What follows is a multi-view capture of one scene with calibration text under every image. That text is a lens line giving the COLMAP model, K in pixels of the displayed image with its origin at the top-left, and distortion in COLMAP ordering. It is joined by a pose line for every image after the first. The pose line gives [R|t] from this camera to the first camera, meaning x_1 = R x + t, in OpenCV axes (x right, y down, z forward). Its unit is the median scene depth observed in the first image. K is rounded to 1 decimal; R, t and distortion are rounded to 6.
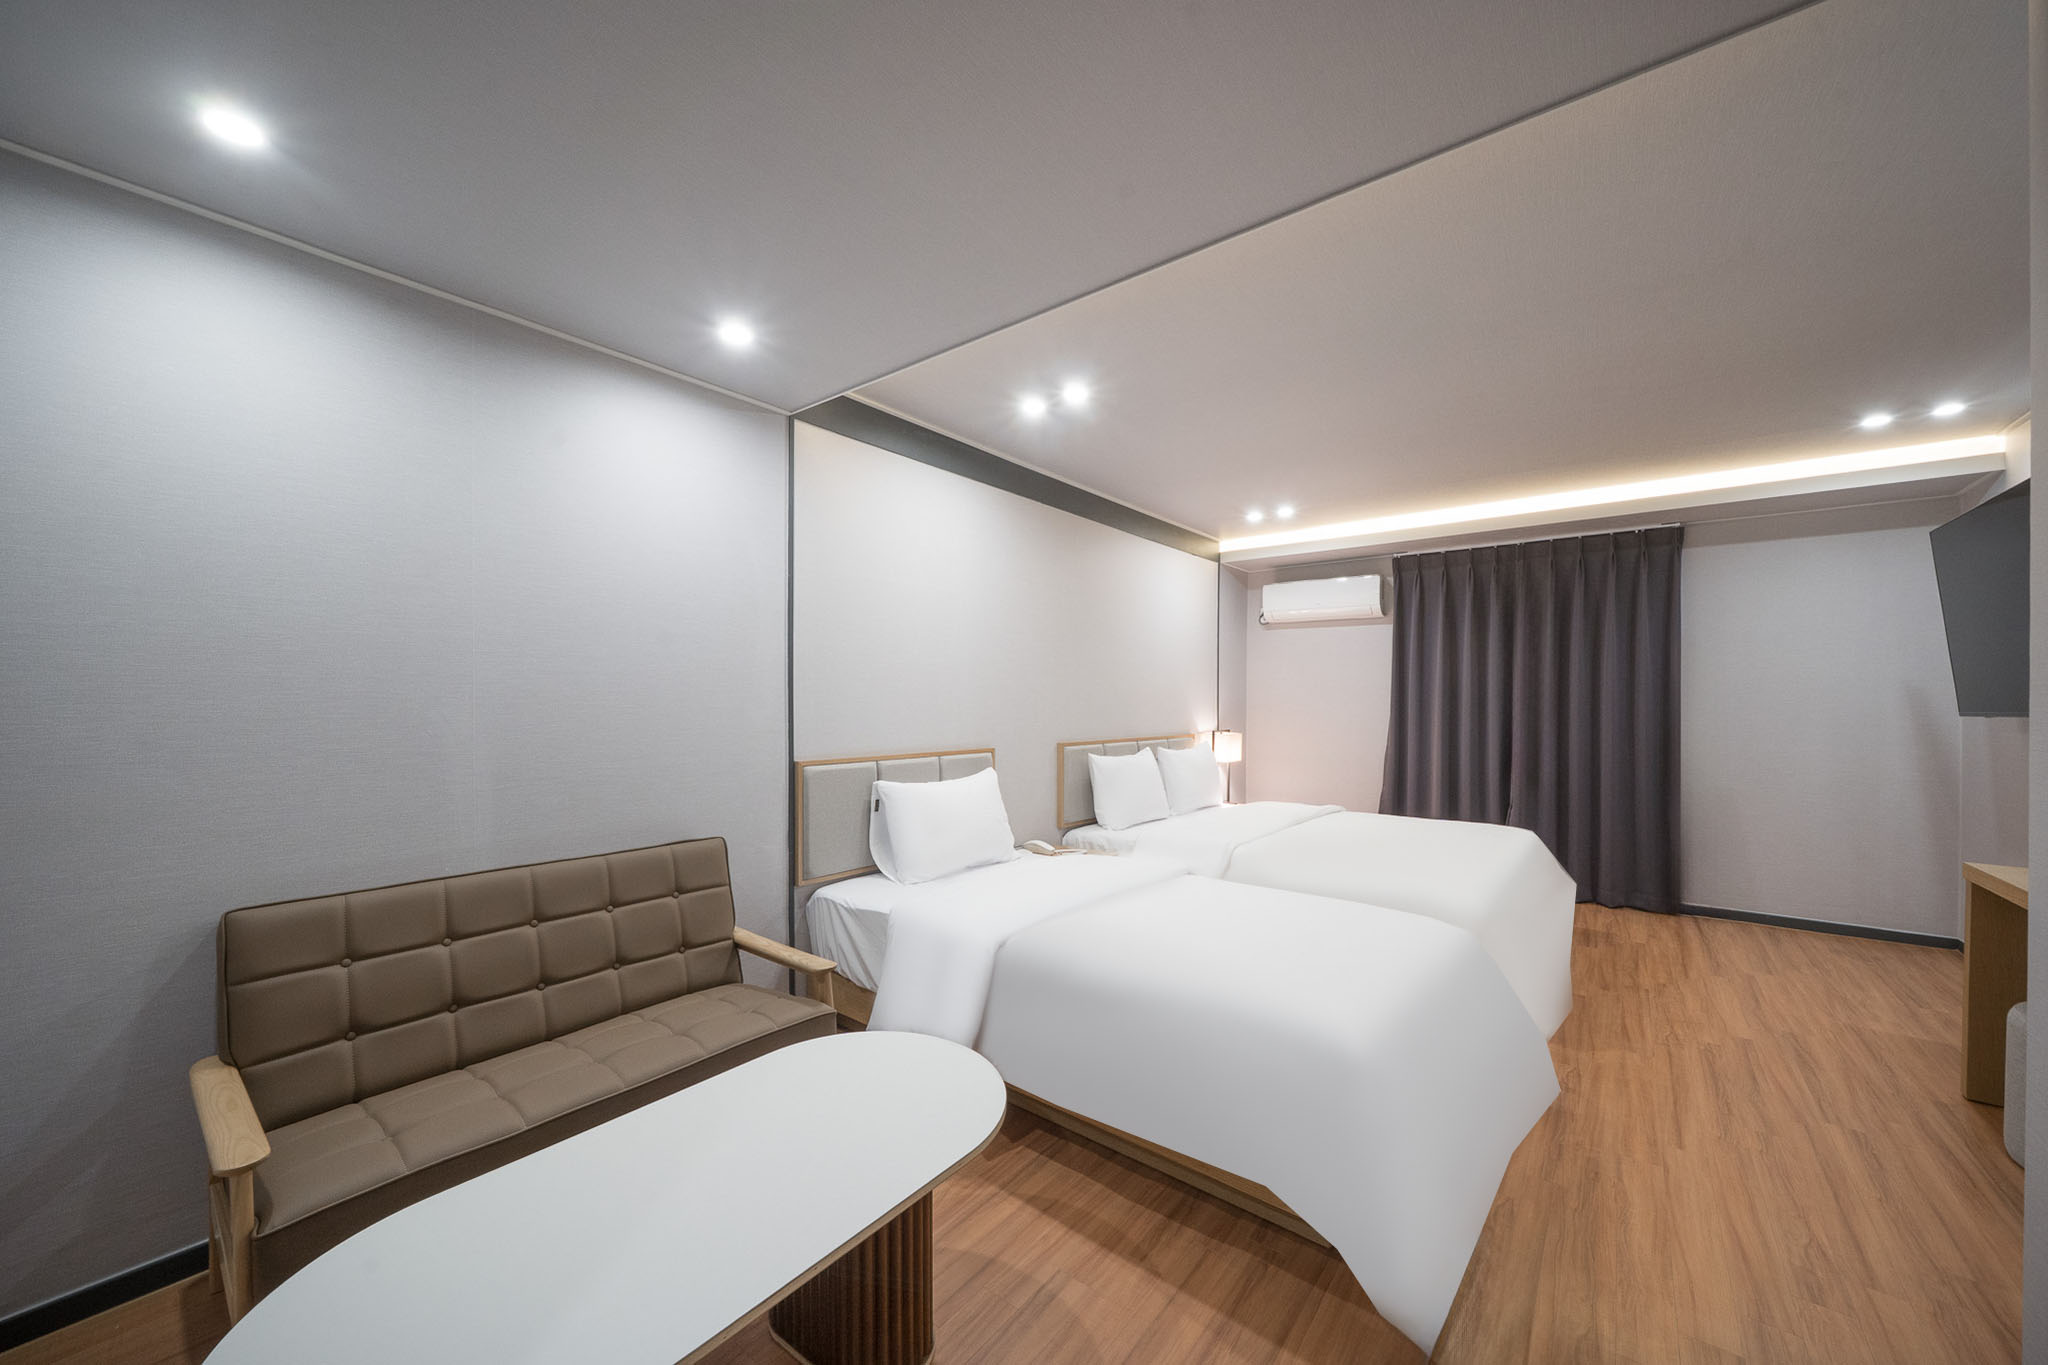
lens RADIAL K [[743.5, 0, 1025.7], [0, 743.5, 703.6], [0, 0, 1]] dist [0.002819, -0.000045]
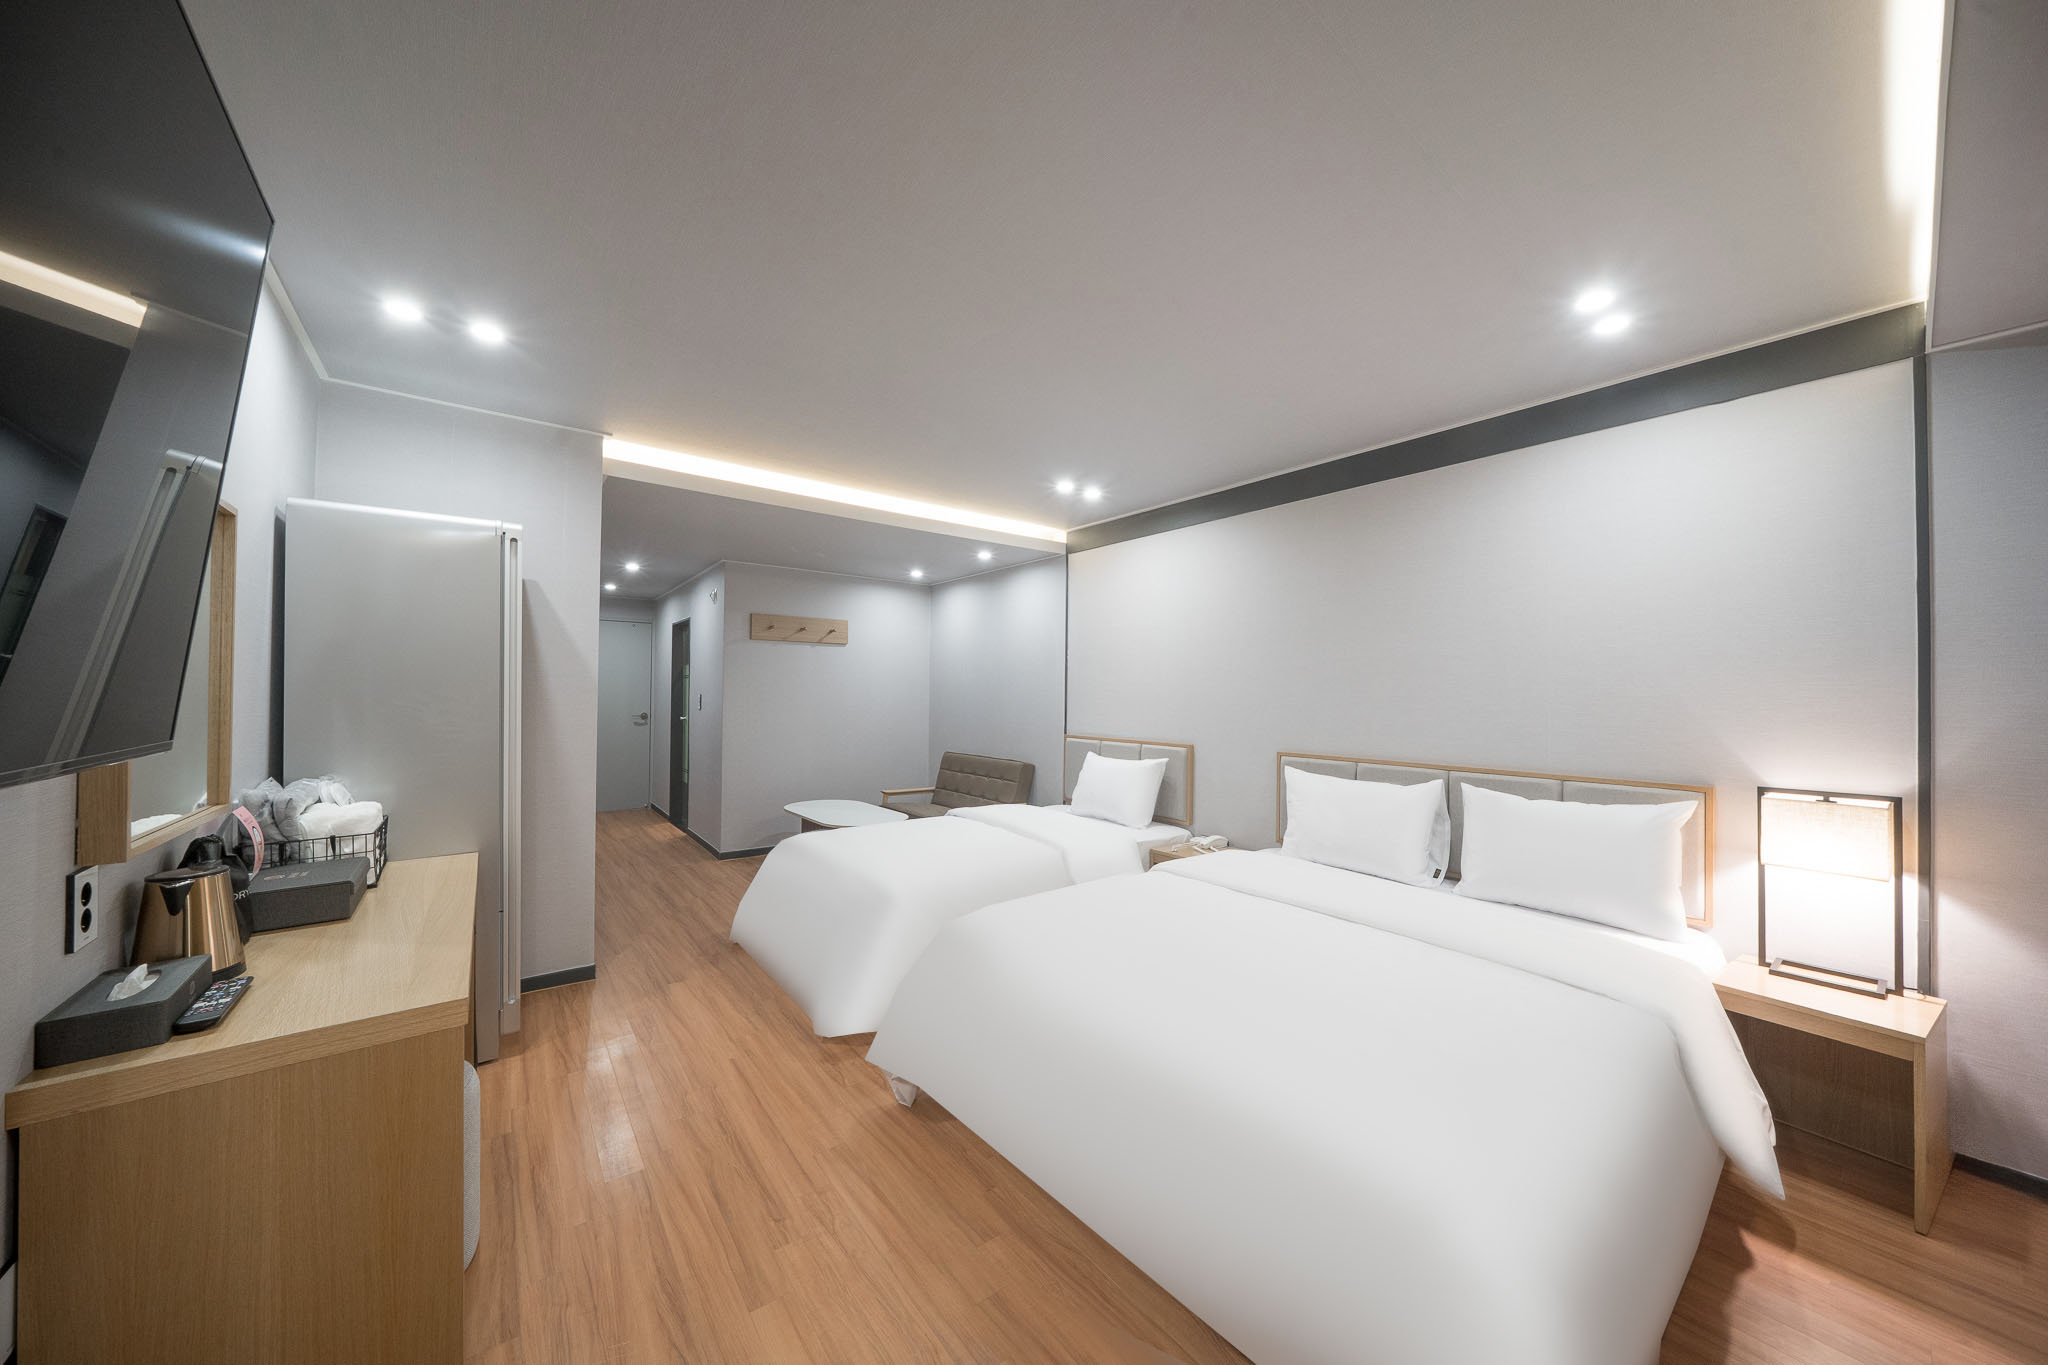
lens RADIAL K [[675.7, 0, 1035.6], [0, 675.7, 687.6], [0, 0, 1]] dist [0.001200, 0.000538]
pose [[-0.211807, -0.014571, -0.977203, 0.894619], [-0.010881, 0.999862, -0.012550, -0.009583], [0.977251, 0.007975, -0.211936, 0.821341]]
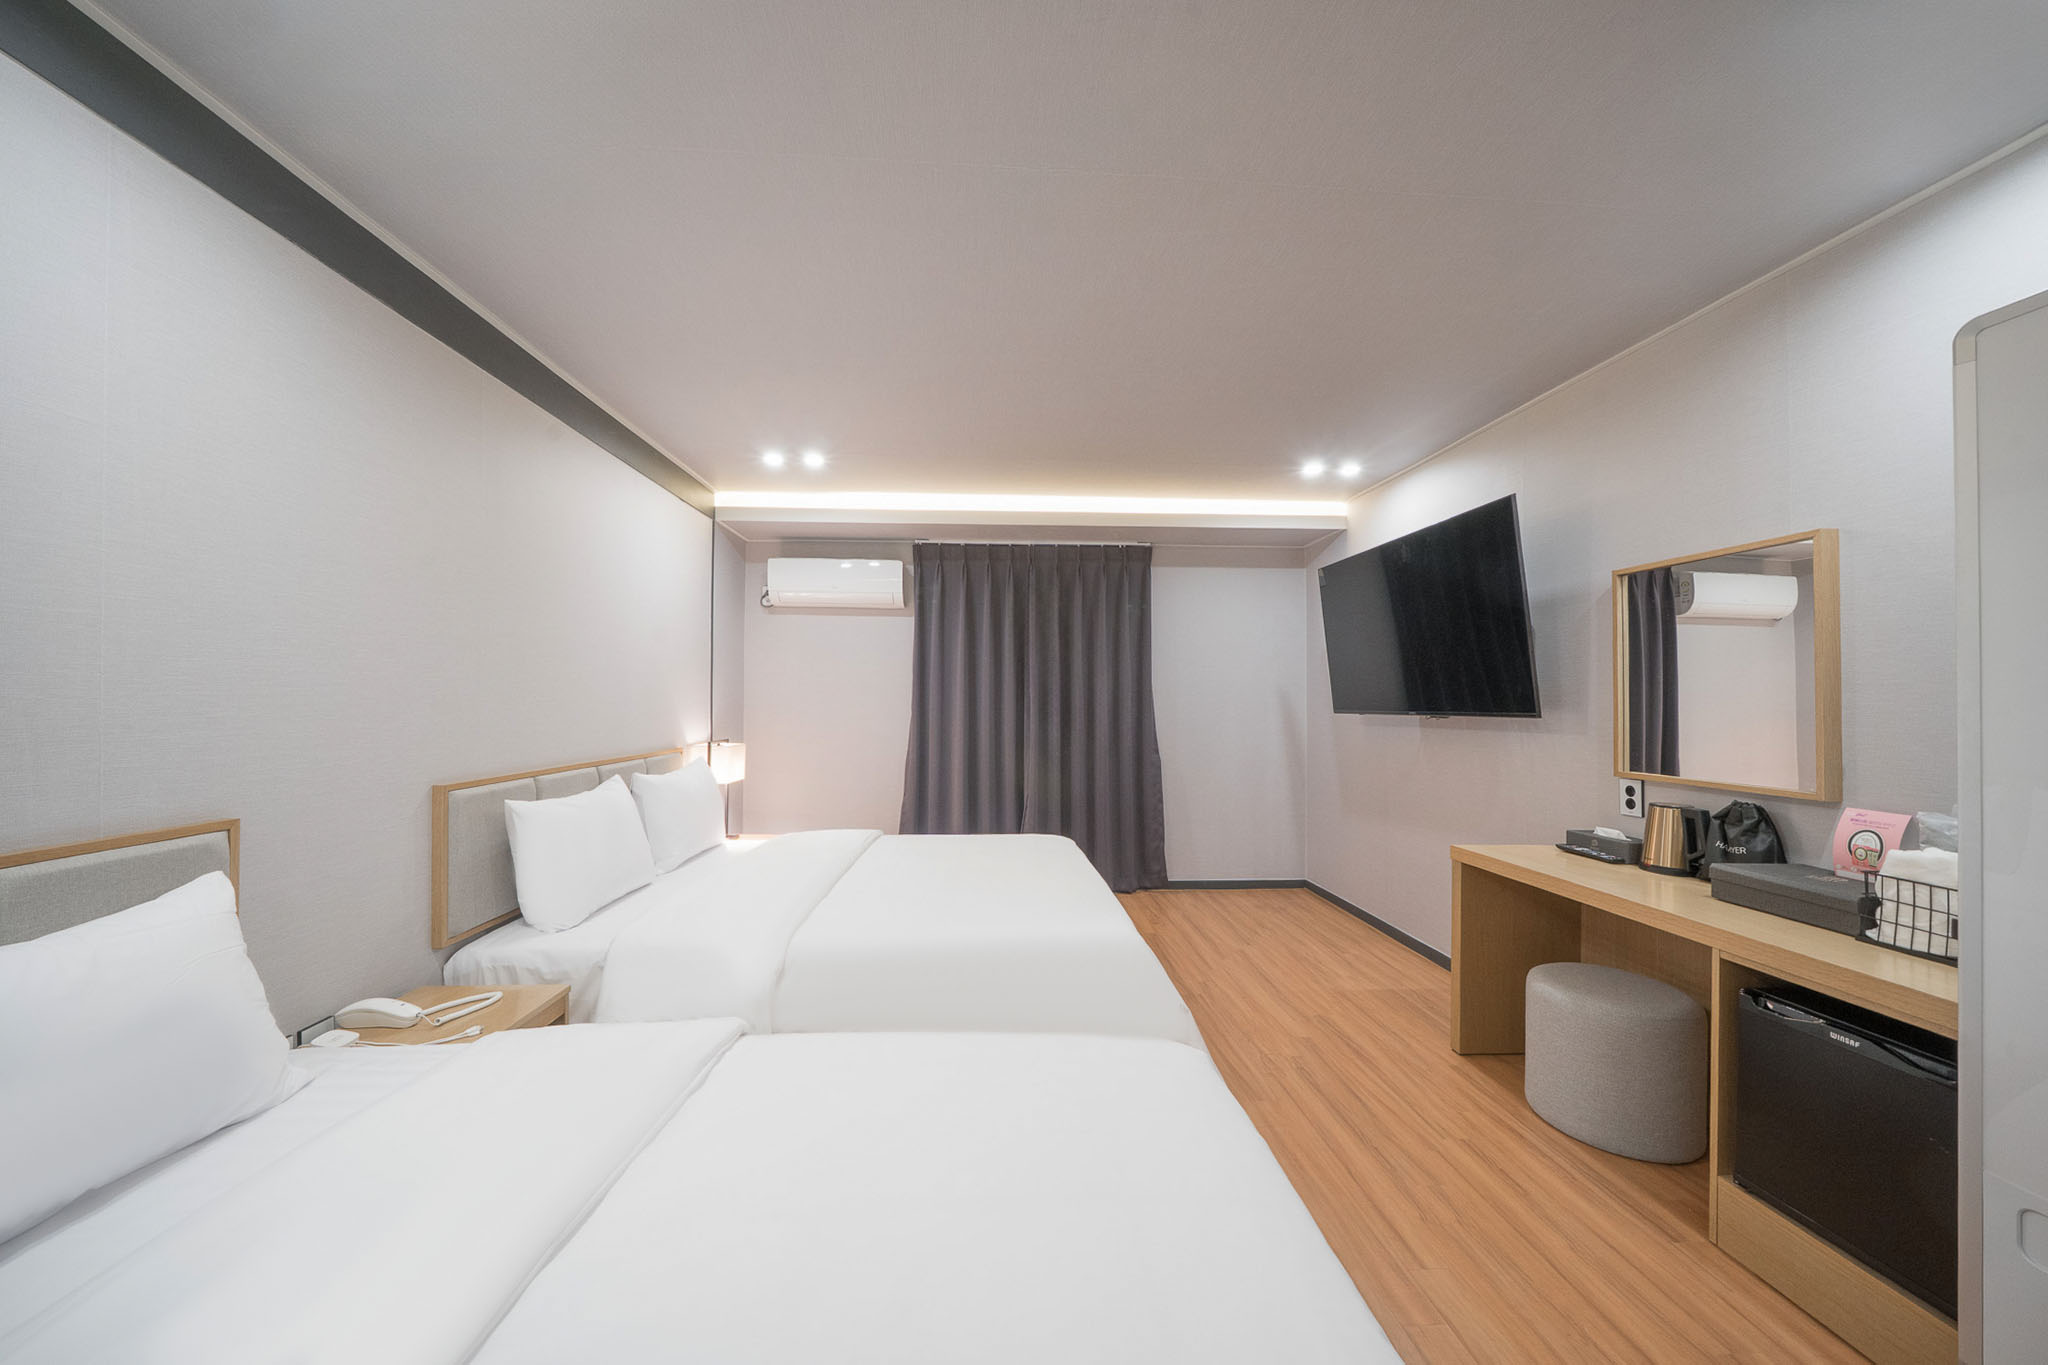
lens RADIAL K [[705.9, 0, 1009.2], [0, 705.9, 692.4], [0, 0, 1]] dist [0.005977, -0.000587]
pose [[0.753903, 0.004583, 0.656969, 0.019337], [0.004065, 0.999924, -0.011639, -0.005409], [-0.656973, 0.011445, 0.753827, 0.335996]]
